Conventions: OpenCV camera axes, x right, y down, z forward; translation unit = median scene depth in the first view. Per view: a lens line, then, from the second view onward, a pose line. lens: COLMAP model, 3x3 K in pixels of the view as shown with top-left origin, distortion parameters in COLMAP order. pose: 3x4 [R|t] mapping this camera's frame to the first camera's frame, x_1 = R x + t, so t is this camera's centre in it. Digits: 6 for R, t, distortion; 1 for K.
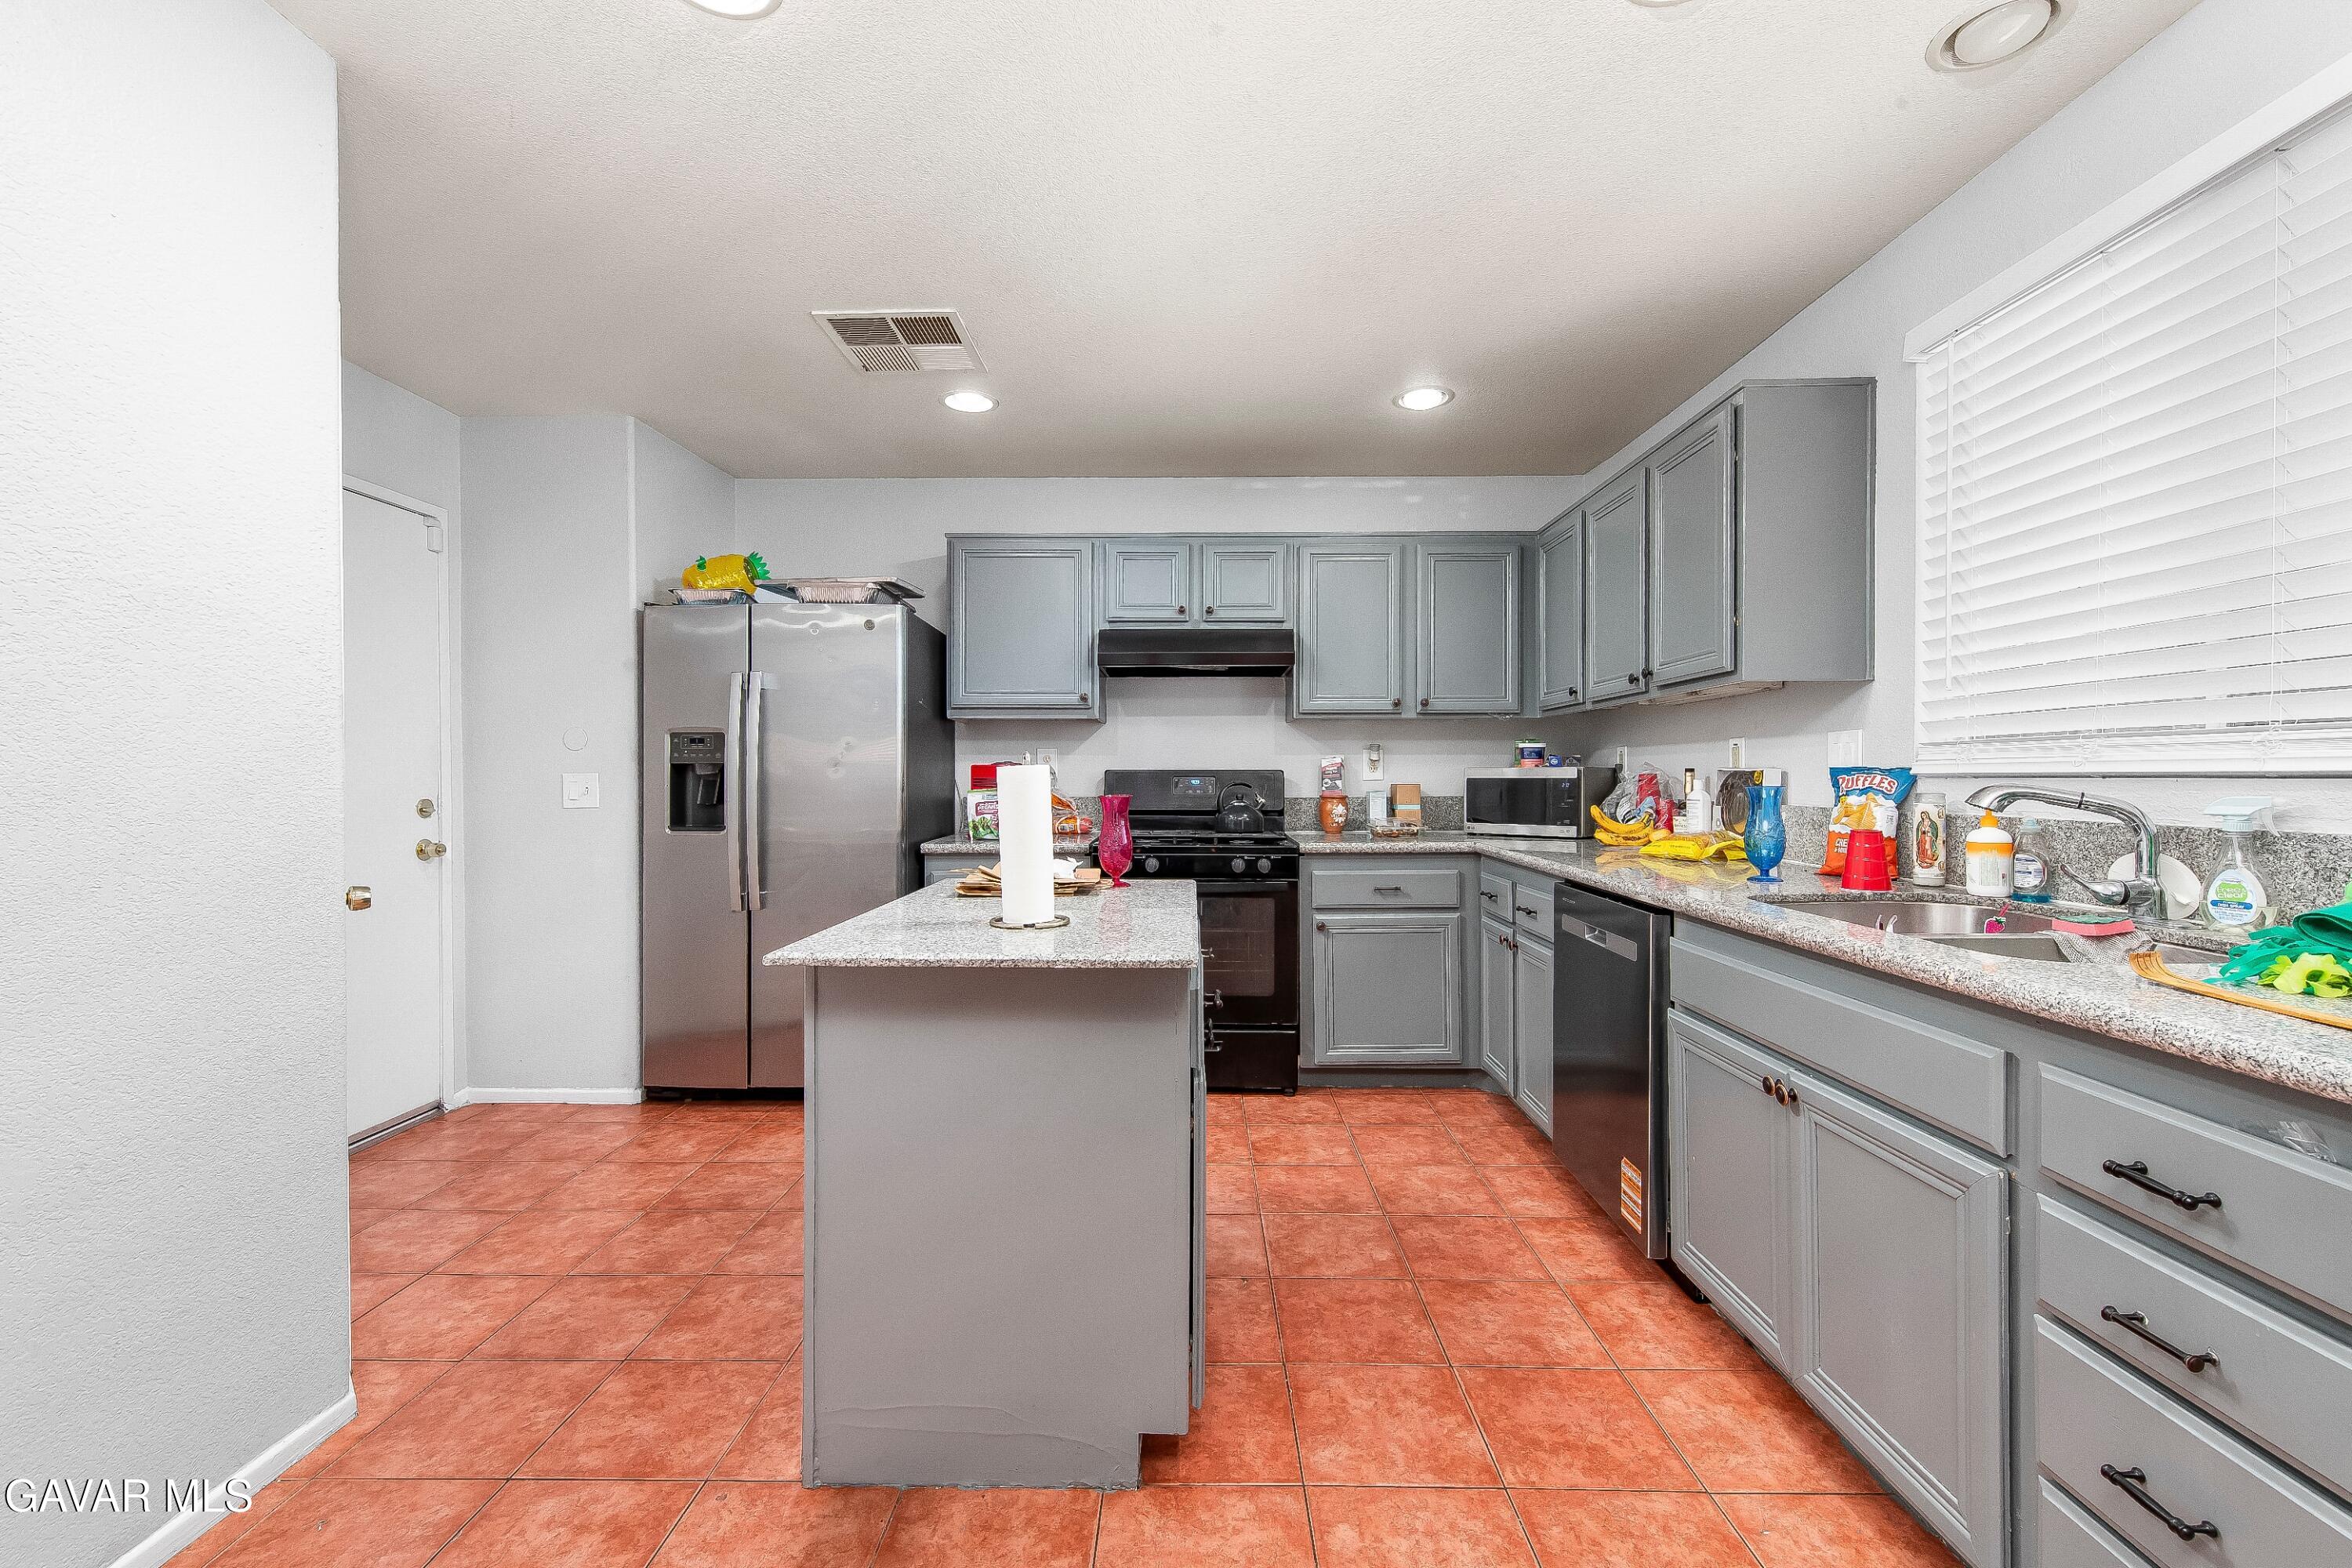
lens RADIAL K [[1004.9, 0, 1182.5], [0, 1004.9, 782.7], [0, 0, 1]] dist [-0.000235, 0.000002]
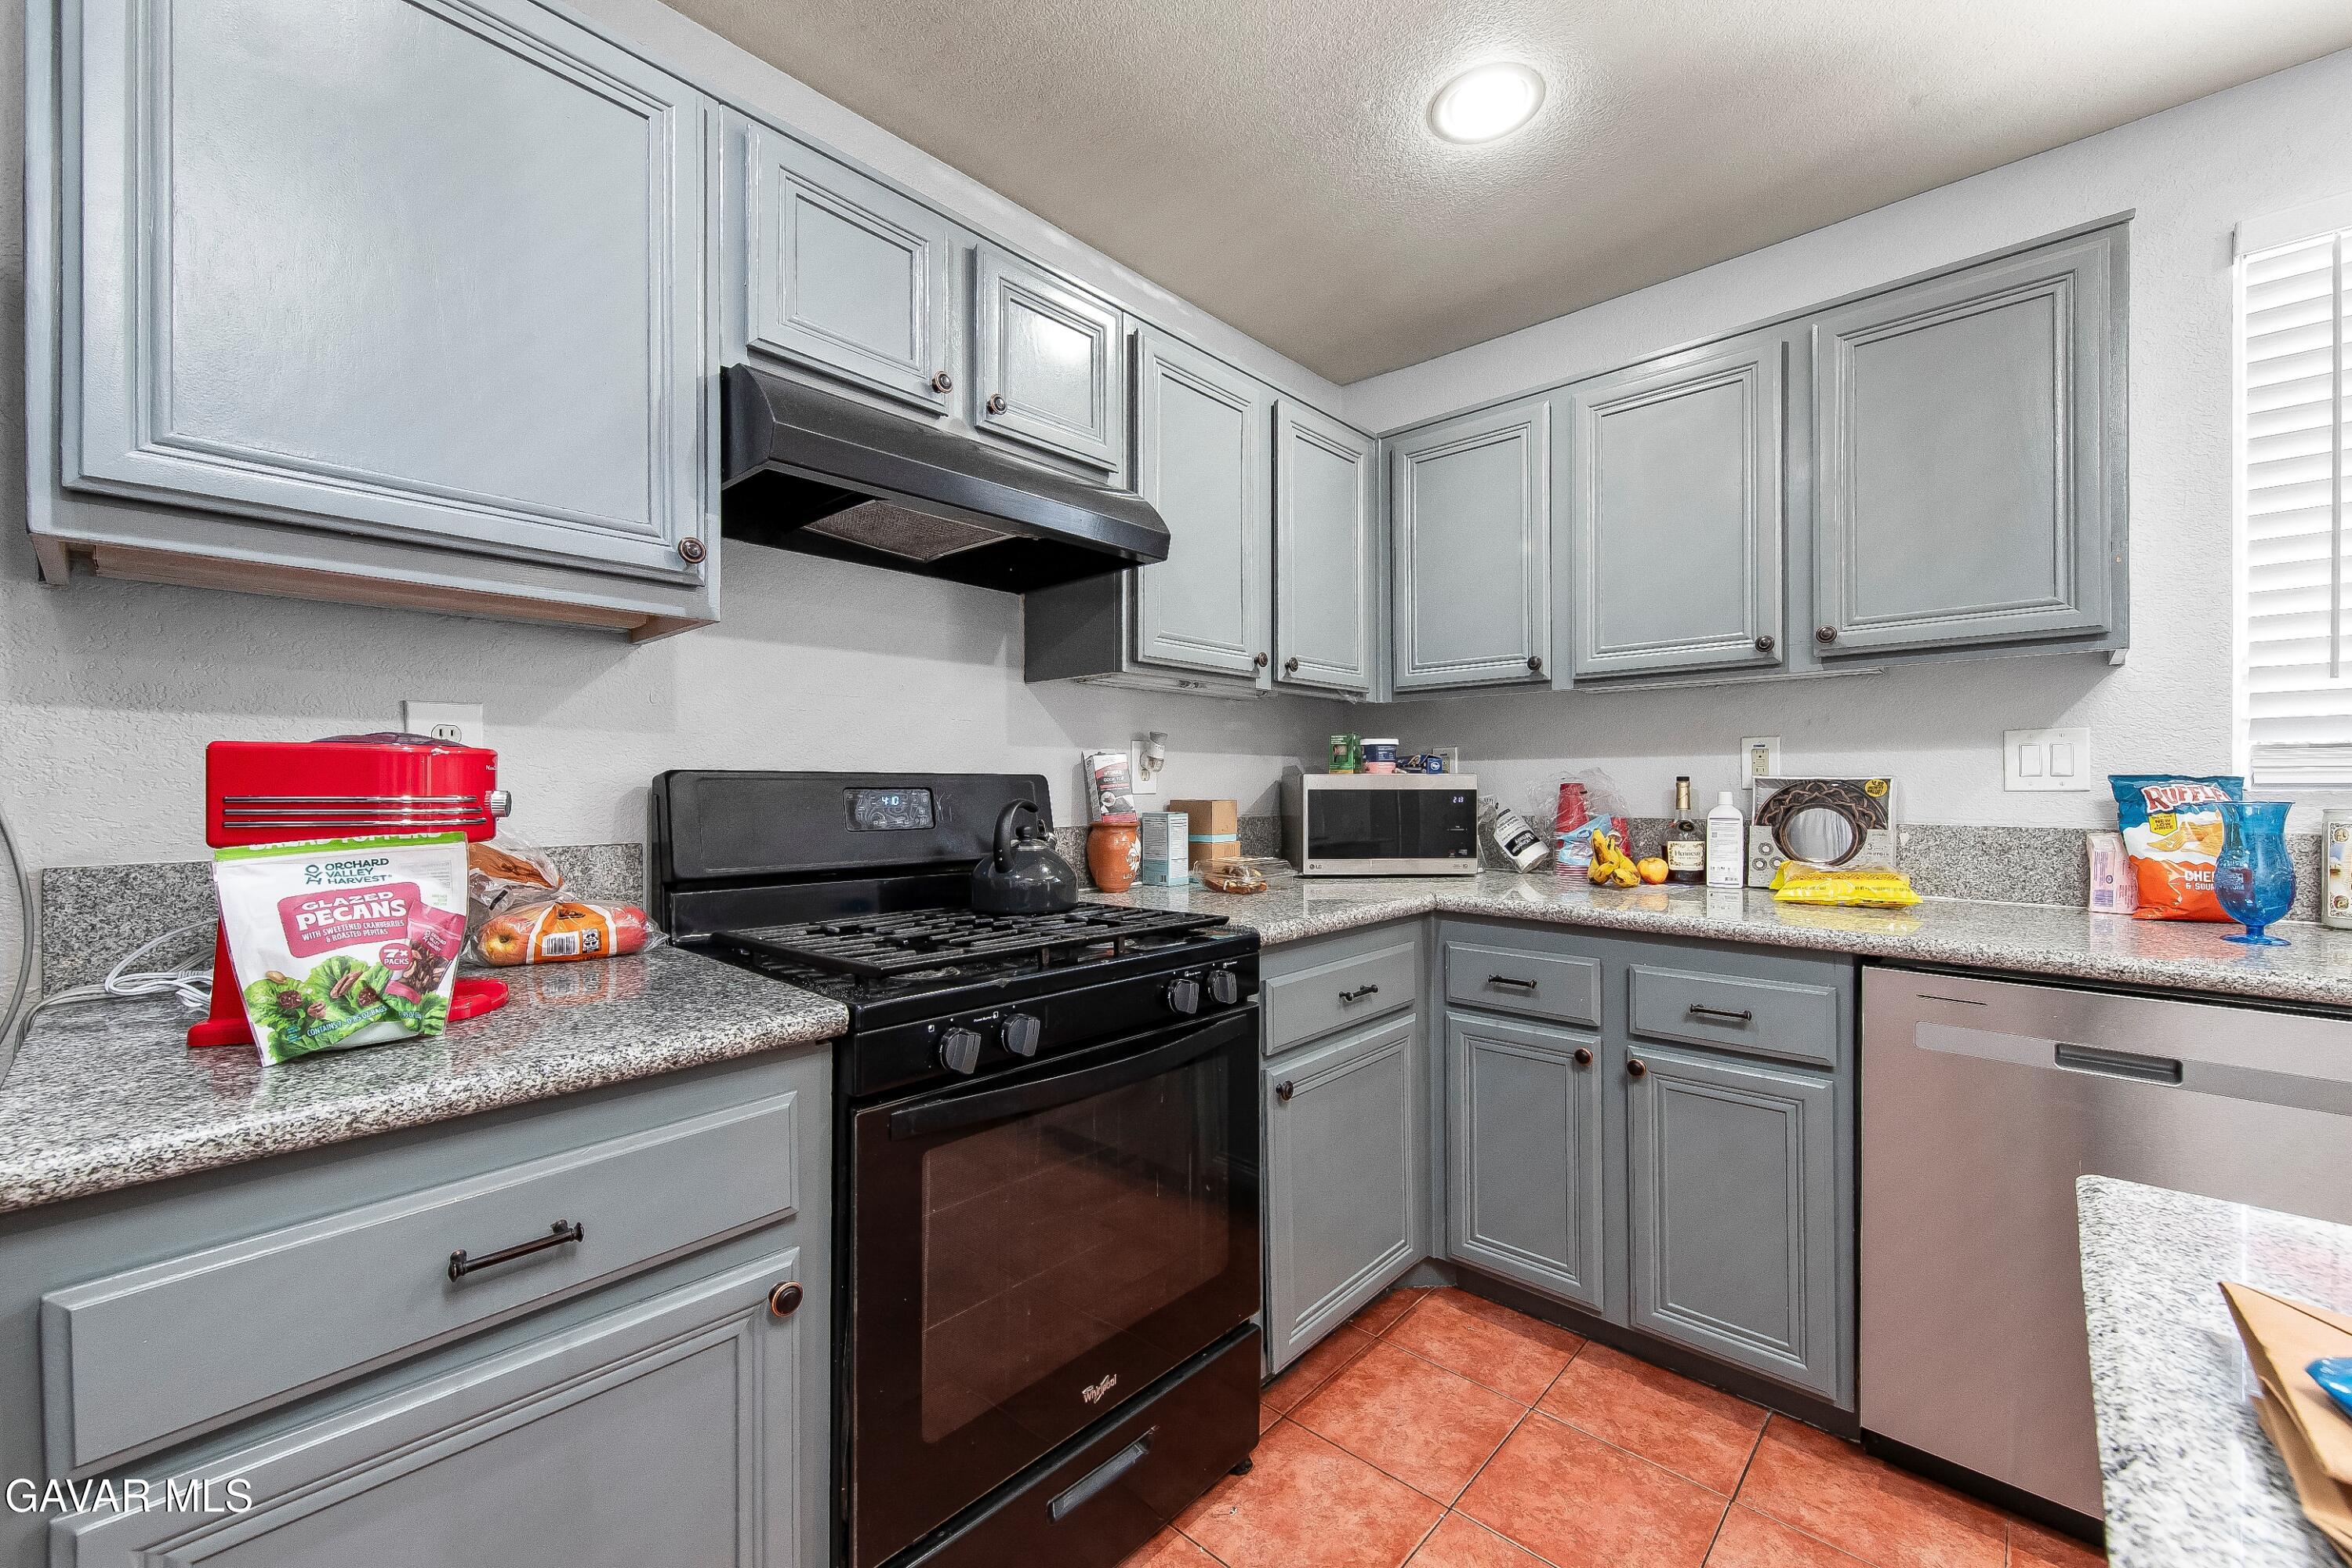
lens RADIAL K [[929.8, 0, 1169.7], [0, 929.8, 785.6], [0, 0, 1]] dist [0.000396, -0.000059]
pose [[0.665757, 0.001593, 0.746167, -0.234461], [0.004347, 0.999972, -0.006013, -0.004355], [-0.746156, 0.007247, 0.665732, 0.714769]]
